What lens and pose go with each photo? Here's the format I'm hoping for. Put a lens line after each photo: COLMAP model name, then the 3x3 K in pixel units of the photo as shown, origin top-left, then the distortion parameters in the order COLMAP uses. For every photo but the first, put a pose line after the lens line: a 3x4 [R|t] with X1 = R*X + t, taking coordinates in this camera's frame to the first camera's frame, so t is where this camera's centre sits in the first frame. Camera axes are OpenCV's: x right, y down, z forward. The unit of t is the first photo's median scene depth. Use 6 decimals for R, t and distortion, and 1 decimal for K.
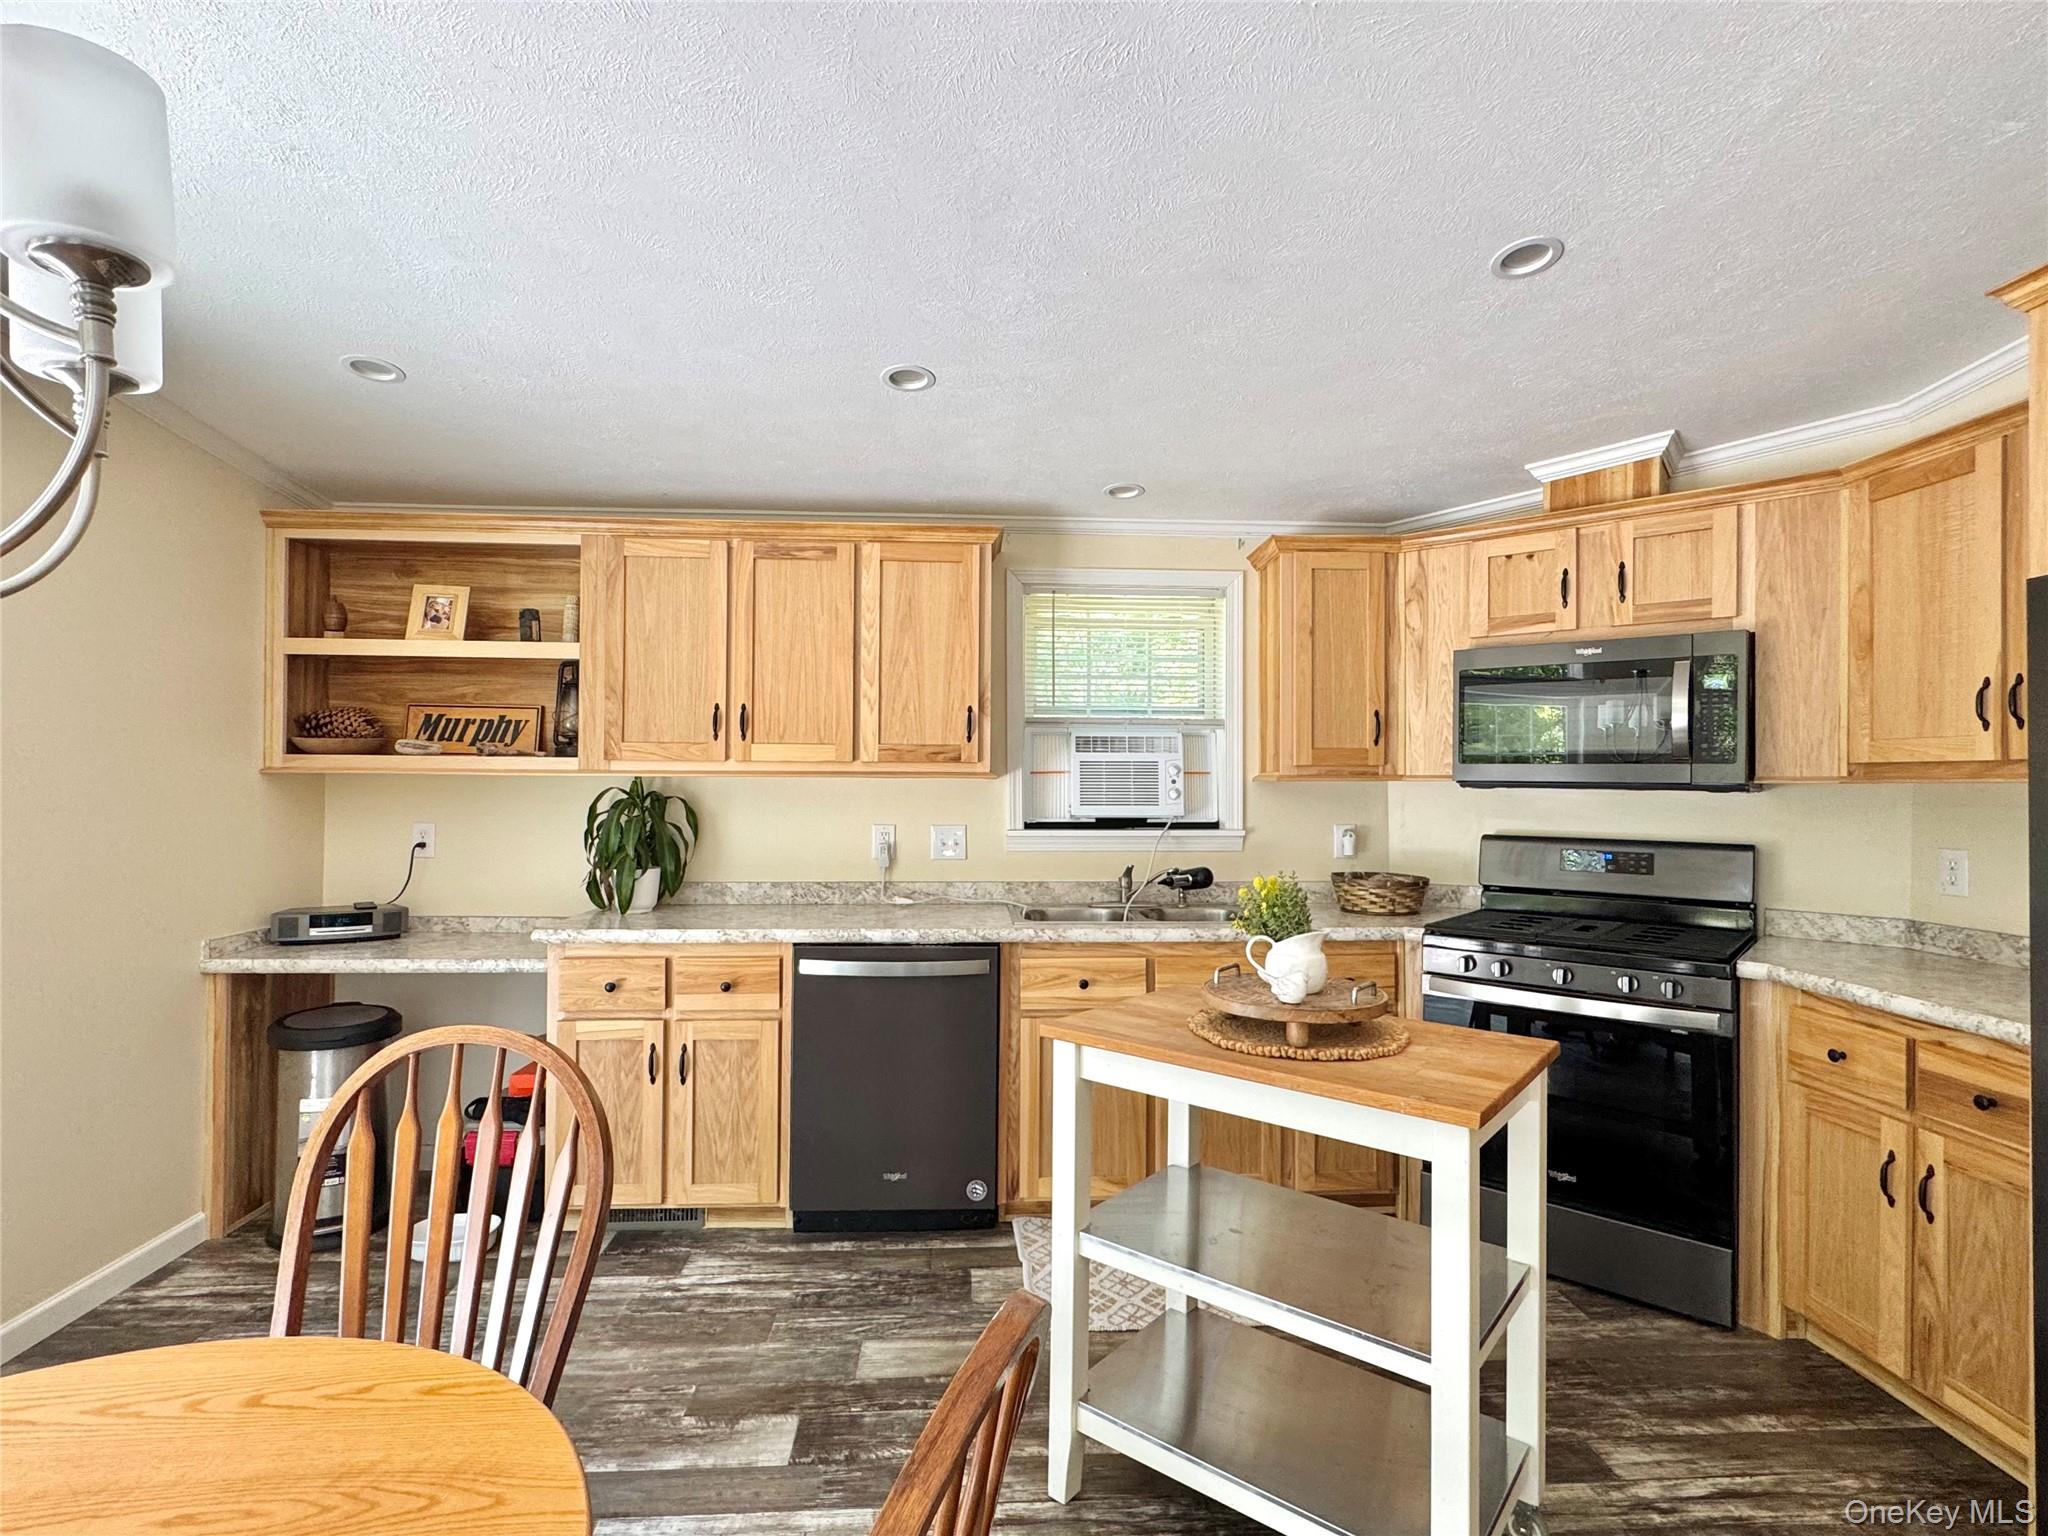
lens RADIAL K [[1005.9, 0, 1024.0], [0, 1005.9, 768.0], [0, 0, 1]] dist [-0.002580, 0.000208]
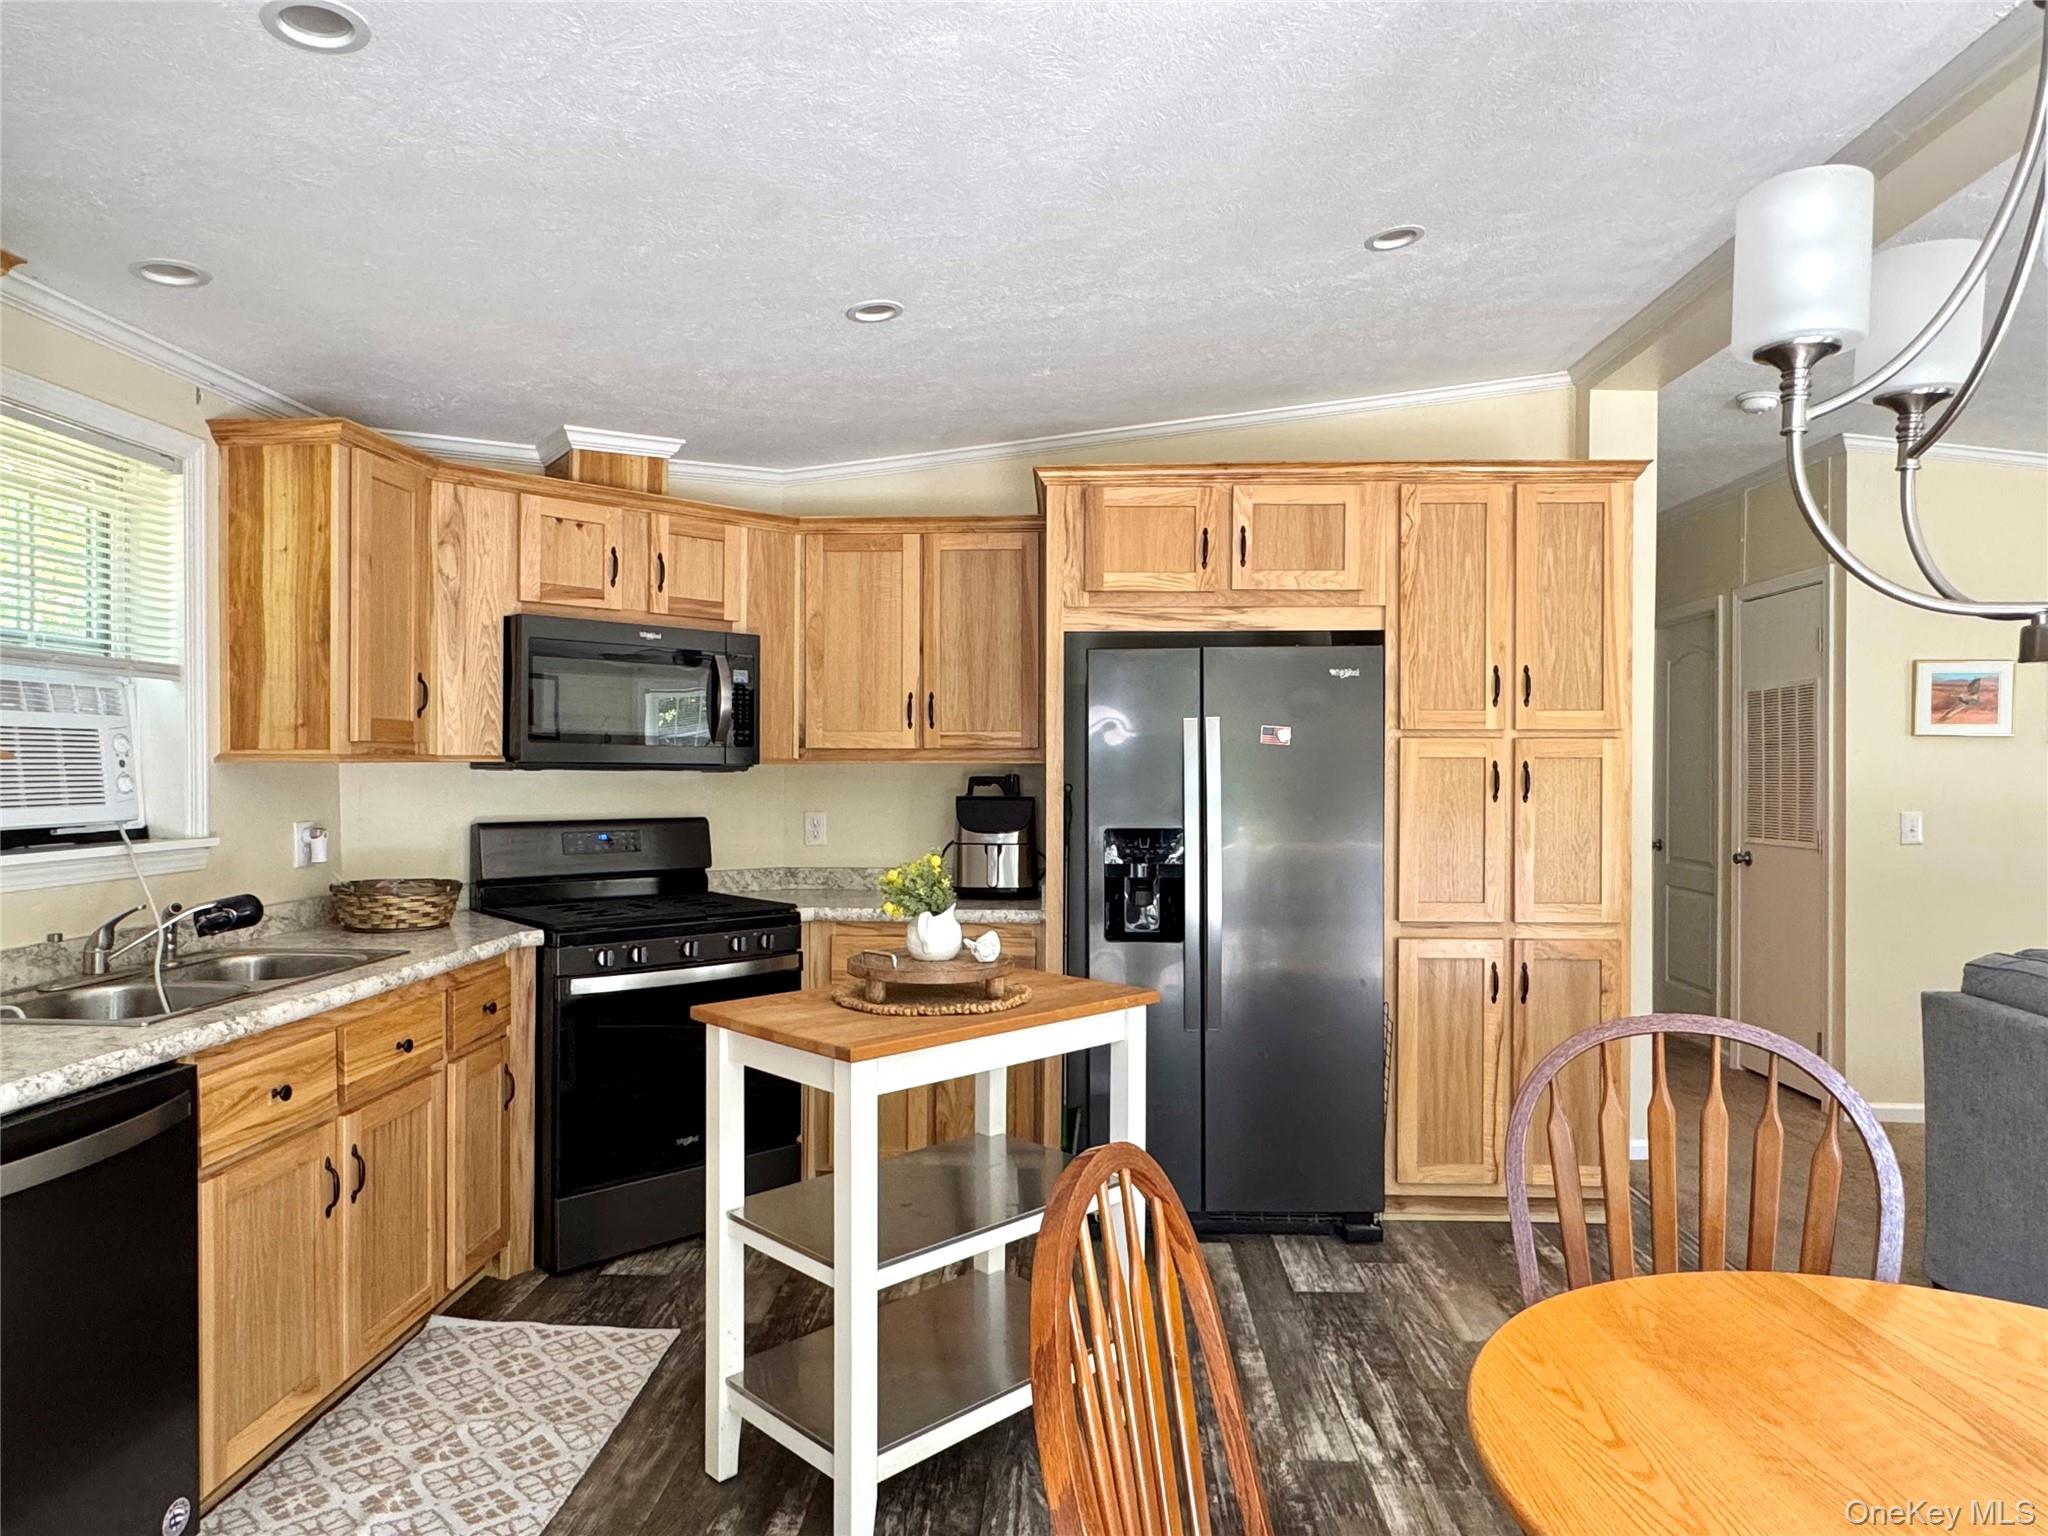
lens RADIAL K [[1241.7, 0, 1024.0], [0, 1241.7, 768.0], [0, 0, 1]] dist [0.002069, -0.002301]
pose [[0.113281, -0.005931, 0.993545, -0.583133], [-0.013565, 0.999880, 0.007515, 0.003866], [-0.993470, -0.014329, 0.113187, 0.423205]]
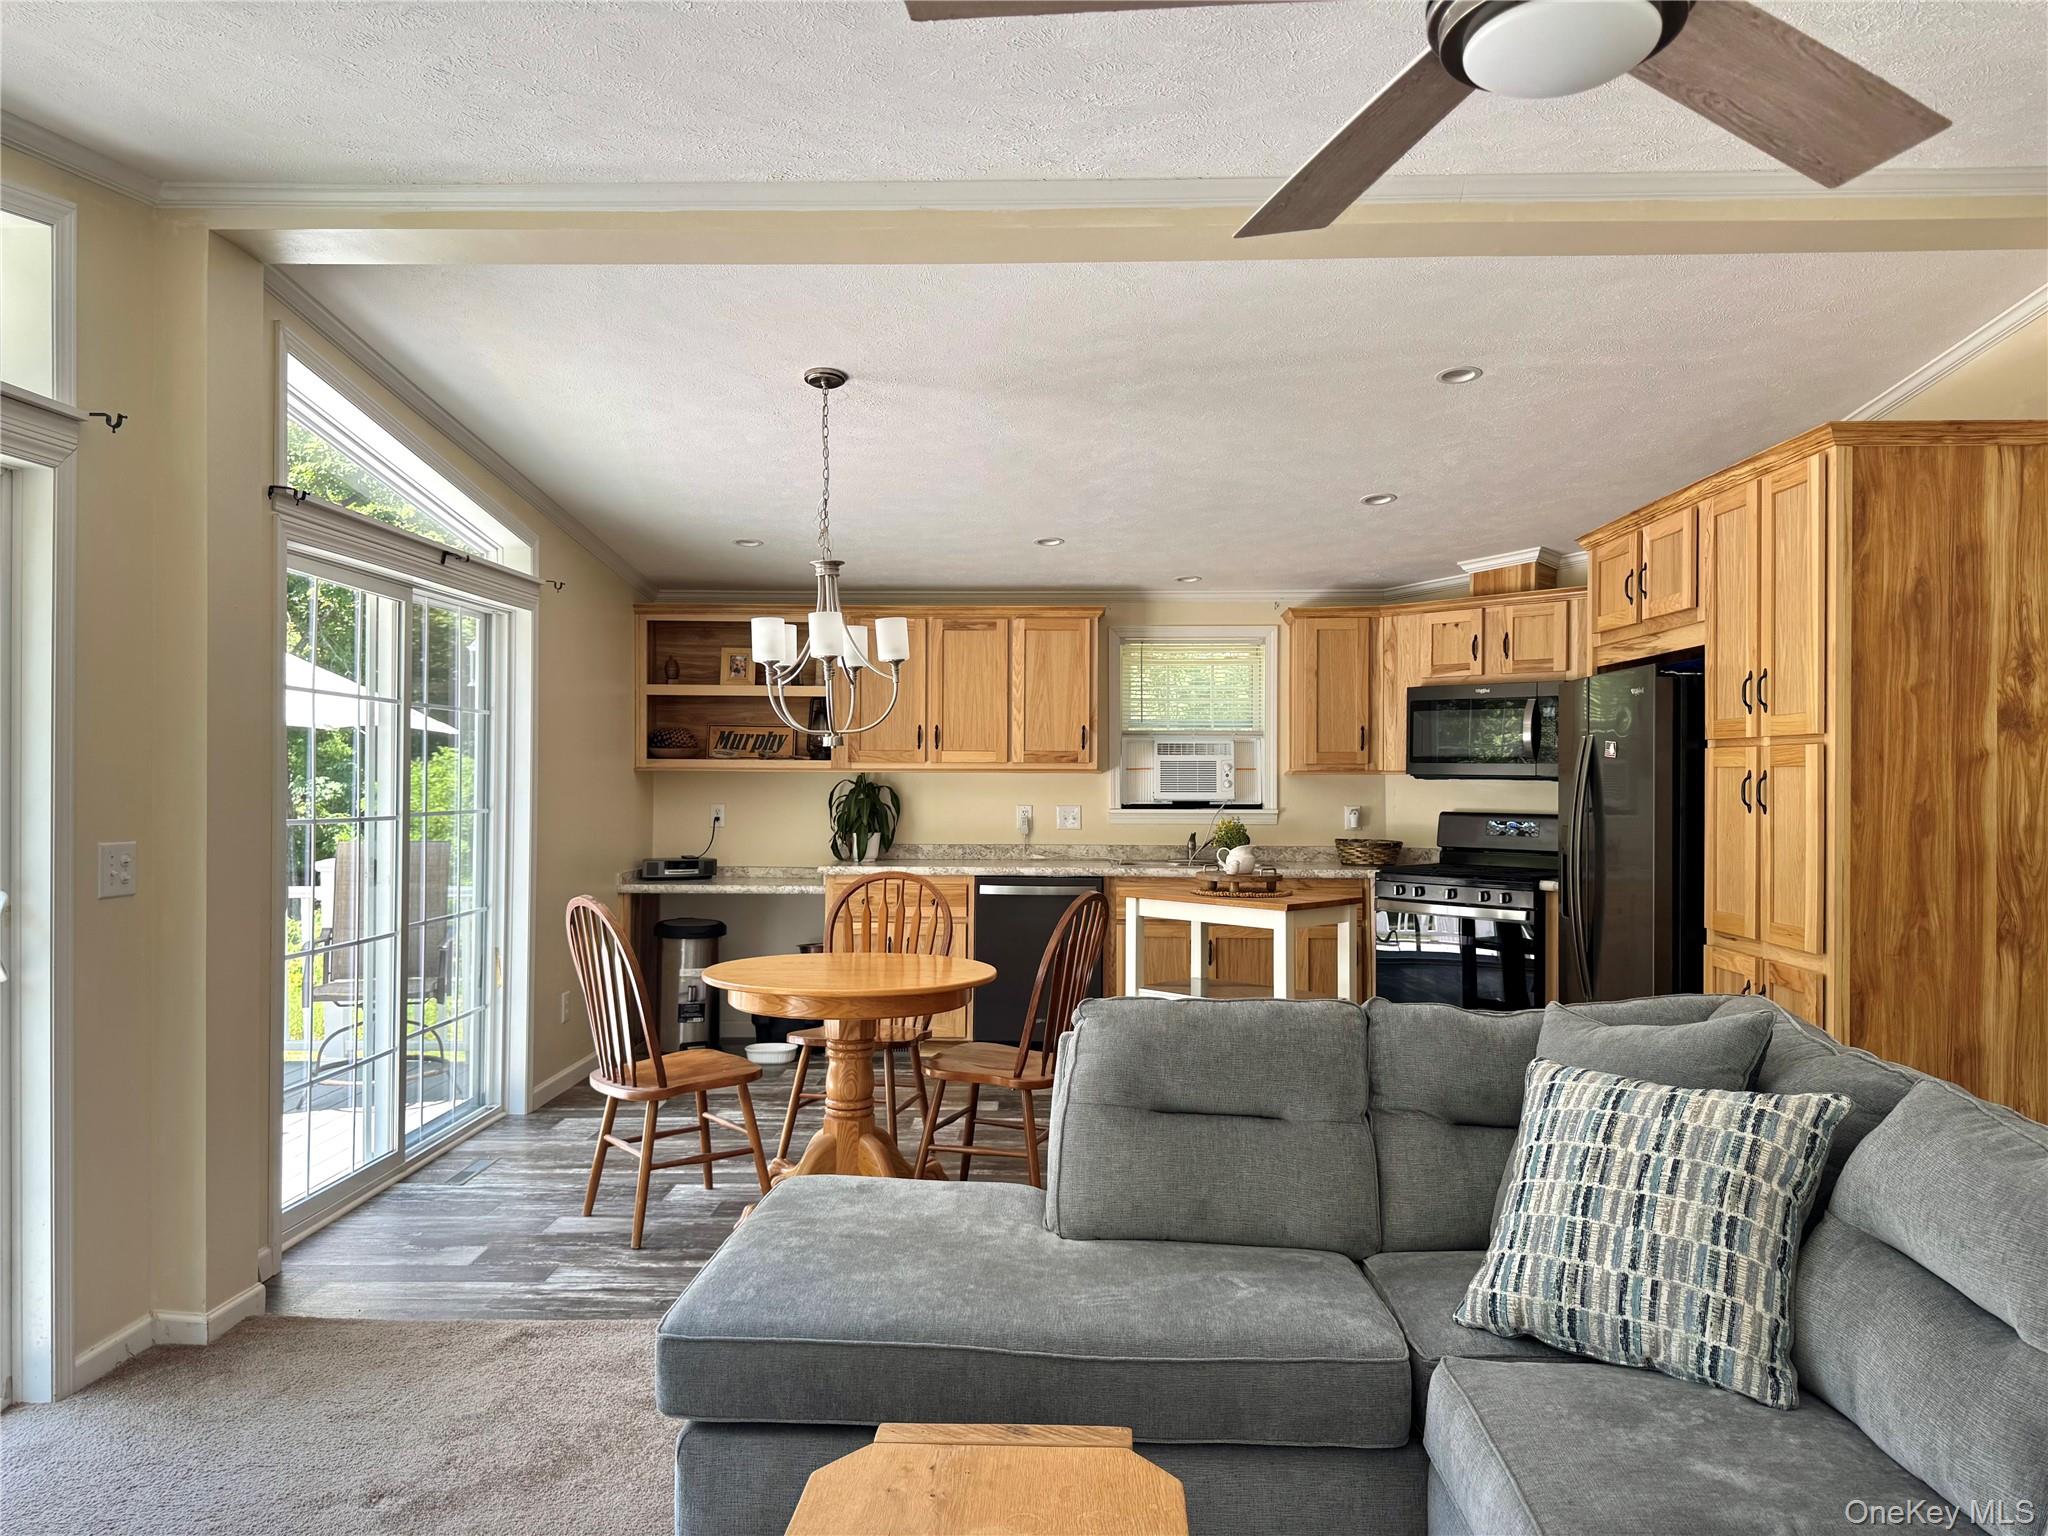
lens RADIAL K [[1448.8, 0, 1024.0], [0, 1448.8, 768.0], [0, 0, 1]] dist [0.145368, -0.260017]
pose [[0.996155, -0.002309, -0.087575, 0.047552], [0.002906, 0.999973, 0.006698, -0.012574], [0.087557, -0.006927, 0.996135, -1.179525]]
